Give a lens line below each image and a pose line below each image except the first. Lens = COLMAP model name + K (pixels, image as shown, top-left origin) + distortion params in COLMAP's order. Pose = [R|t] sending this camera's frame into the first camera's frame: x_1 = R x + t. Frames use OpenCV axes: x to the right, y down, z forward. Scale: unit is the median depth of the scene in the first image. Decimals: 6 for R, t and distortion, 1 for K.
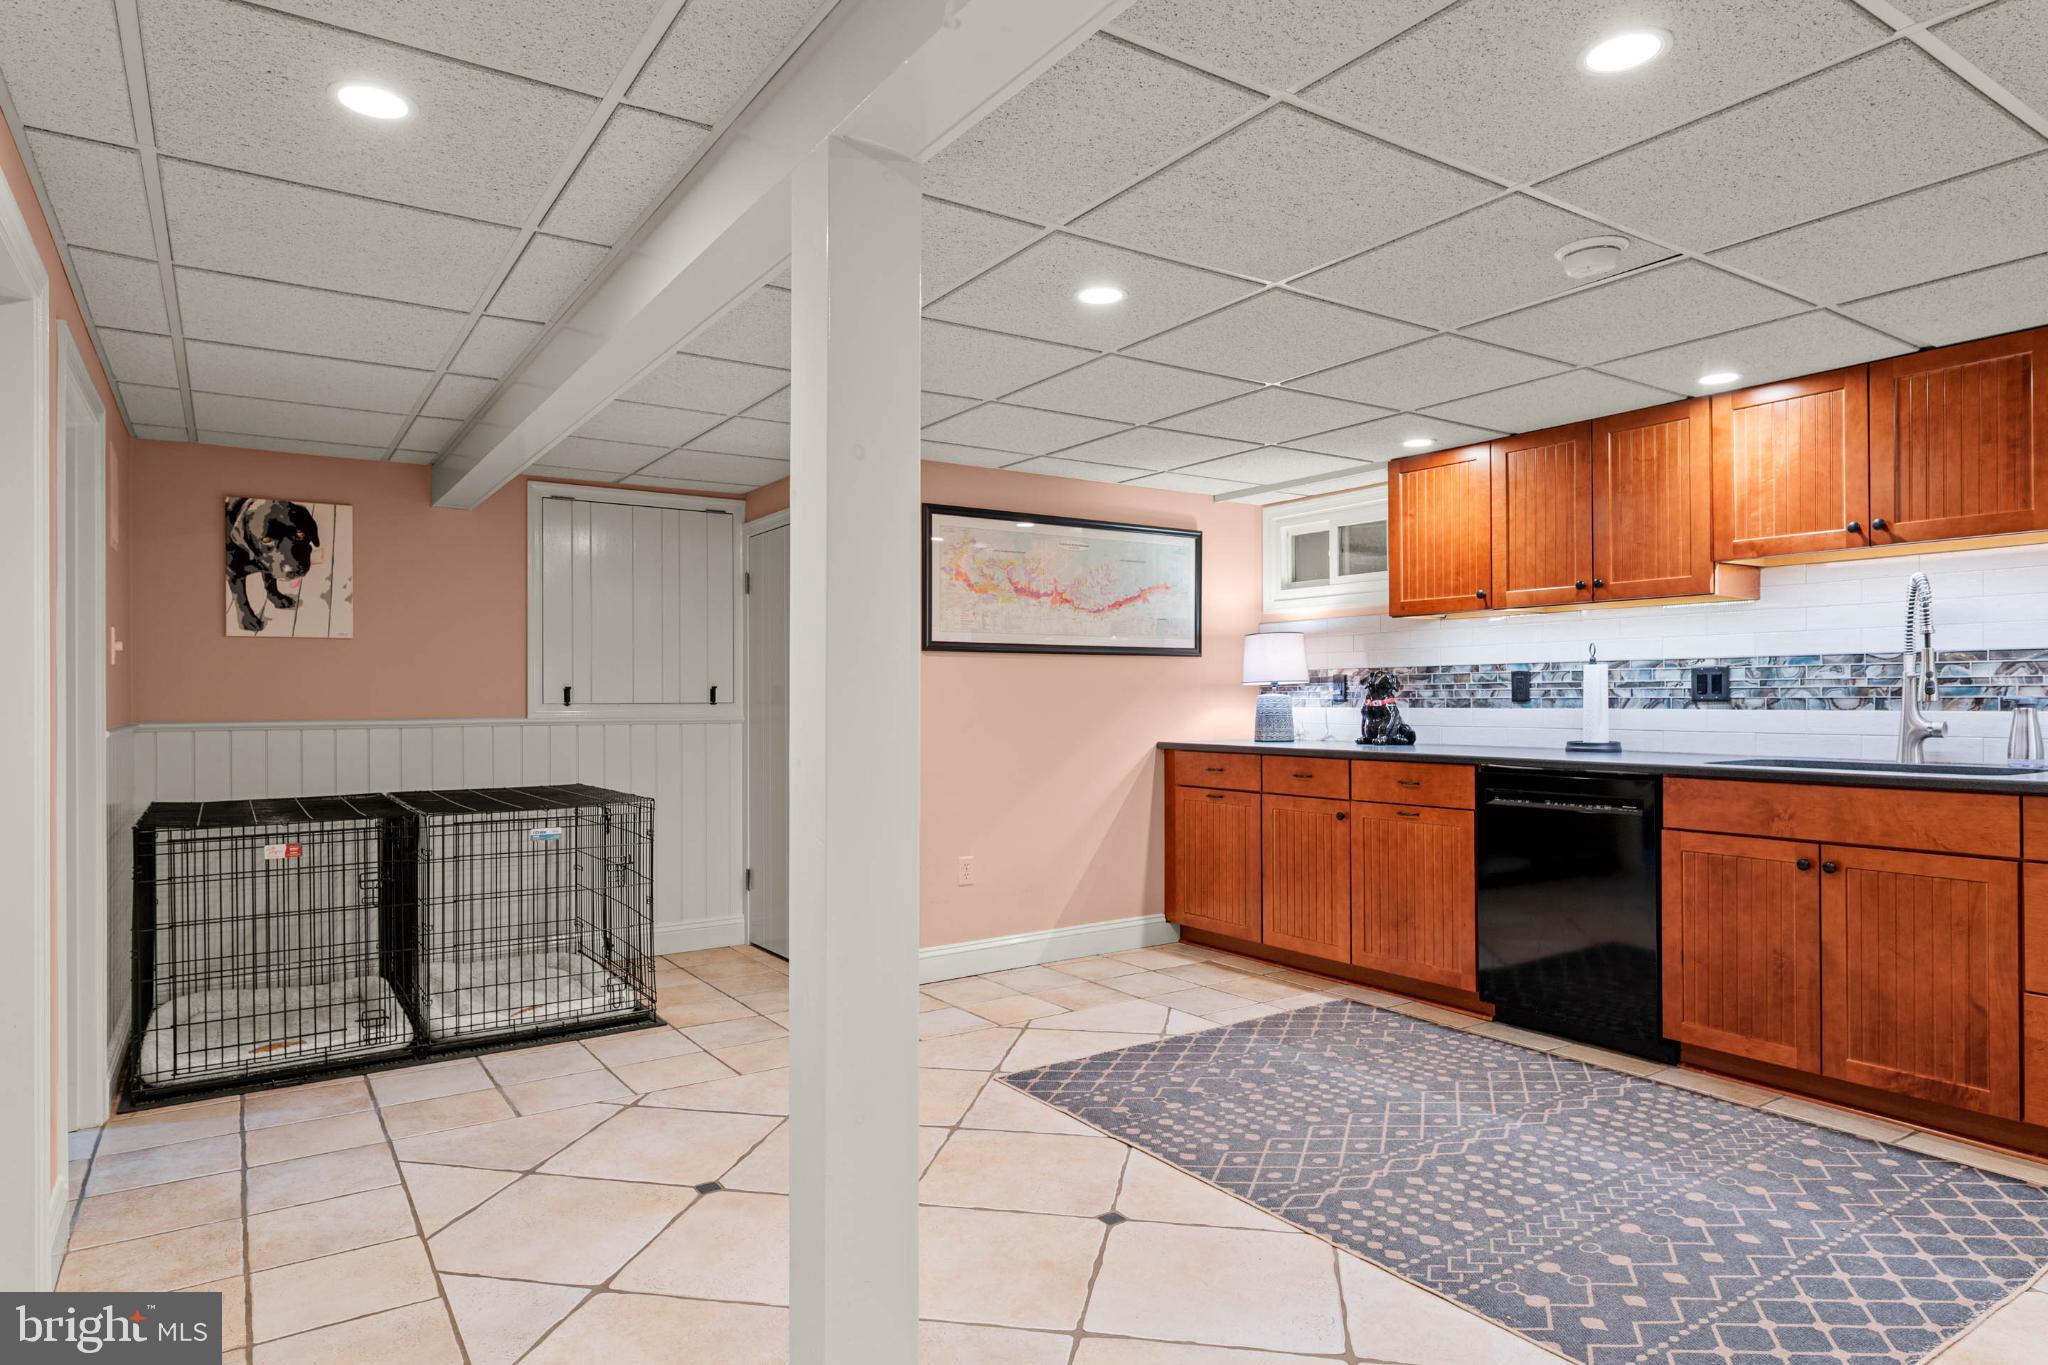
lens RADIAL K [[1191.3, 0, 1026.6], [0, 1191.3, 683.5], [0, 0, 1]] dist [0.002755, -0.001993]
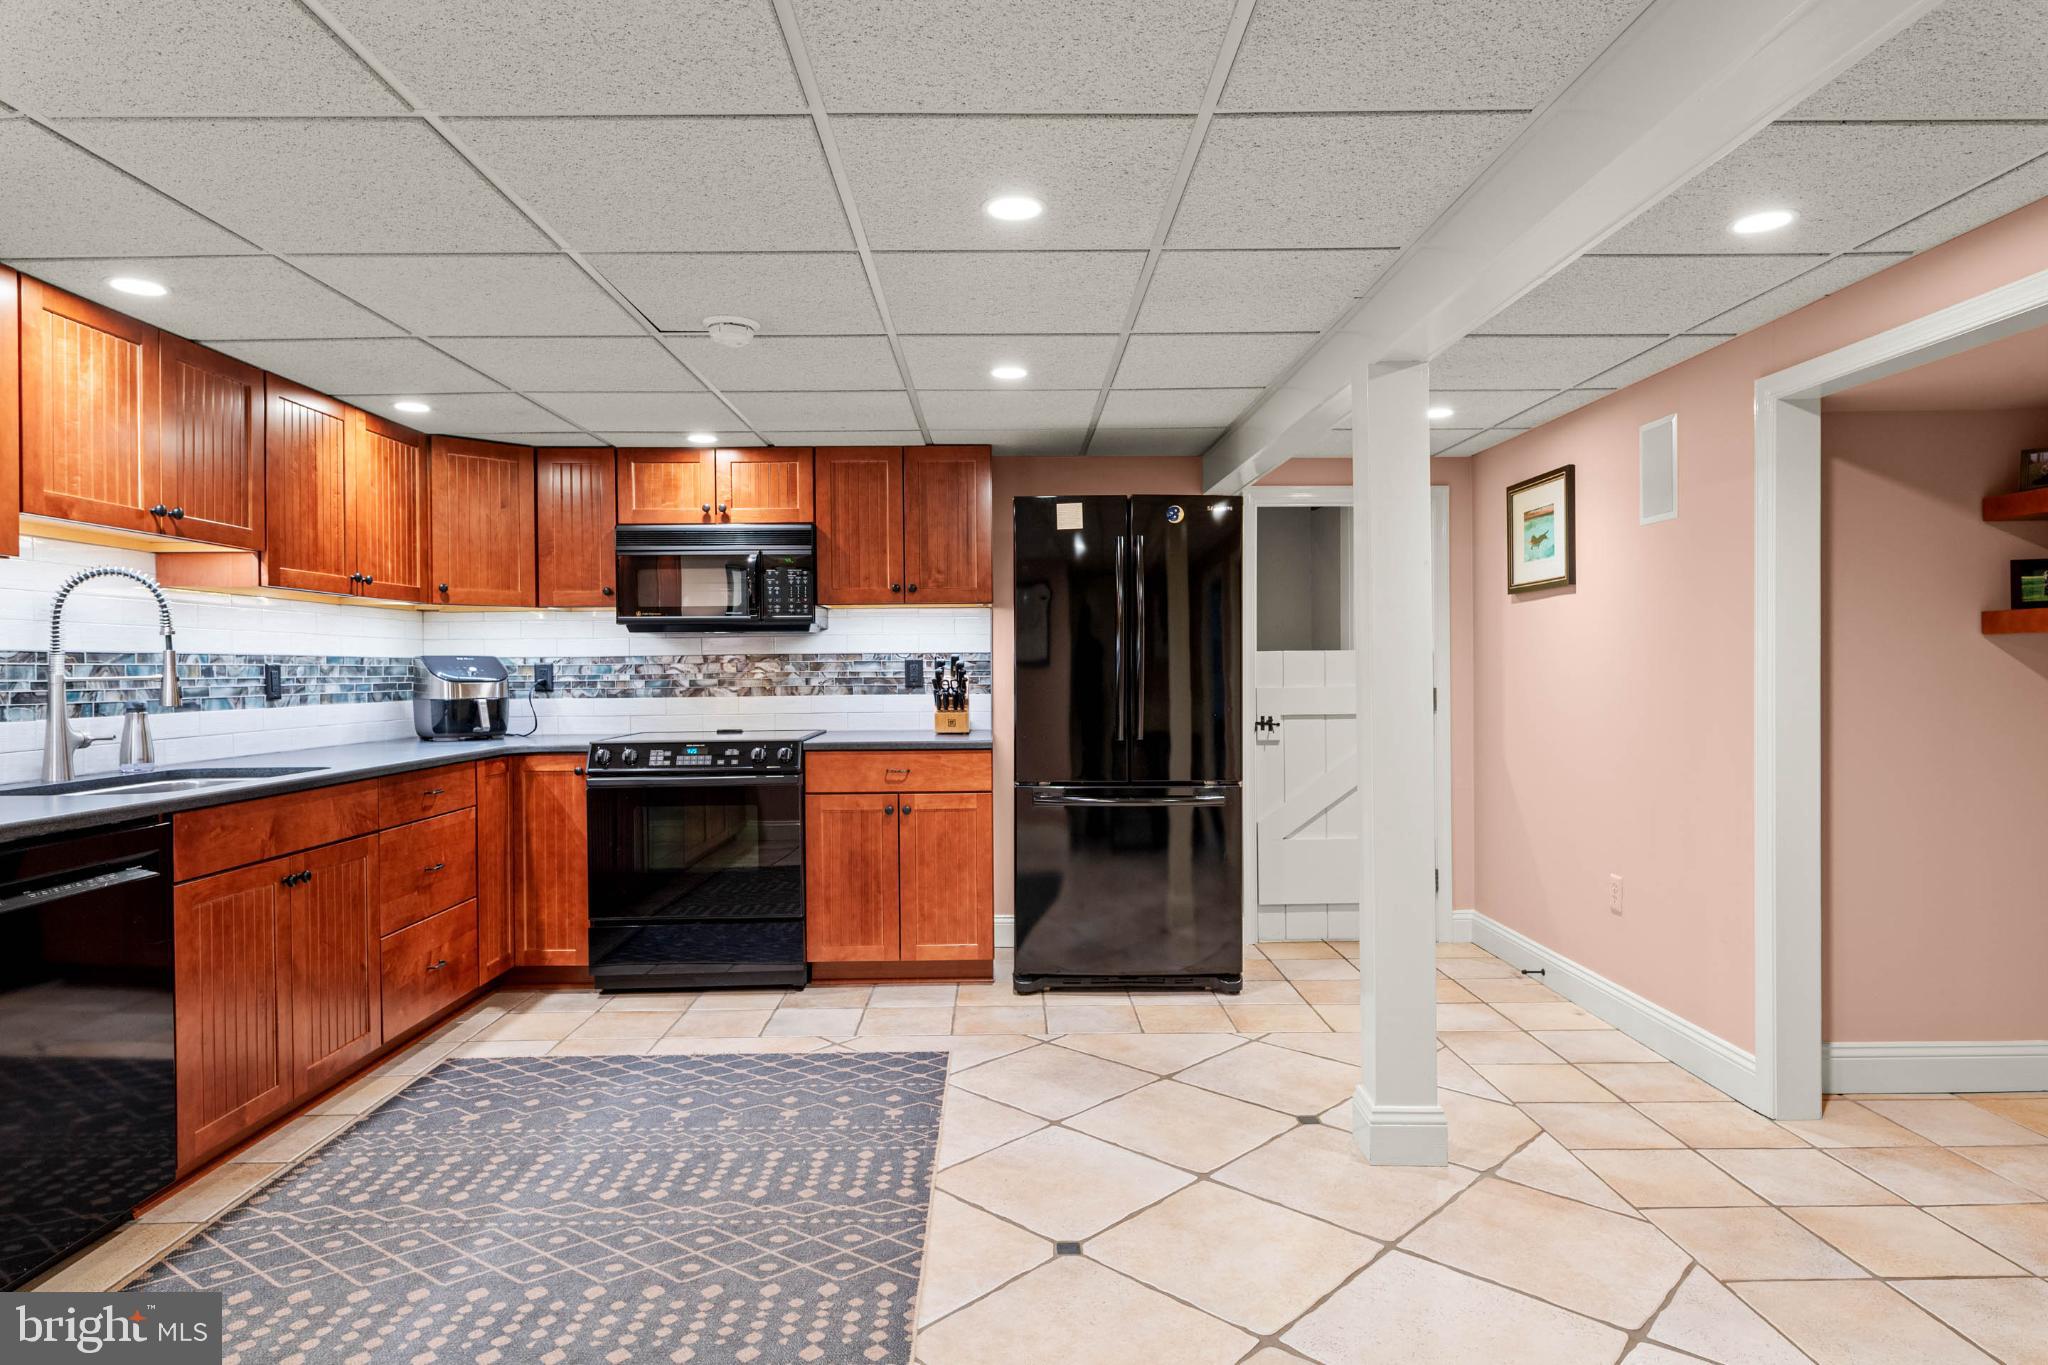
lens RADIAL K [[1191.3, 0, 1019.0], [0, 1191.3, 681.9], [0, 0, 1]] dist [0.002755, -0.001993]
pose [[-0.840380, 0.007029, 0.541952, -0.367692], [0.007170, 0.999973, -0.001850, 0.002492], [-0.541950, 0.002331, -0.840407, 1.629558]]
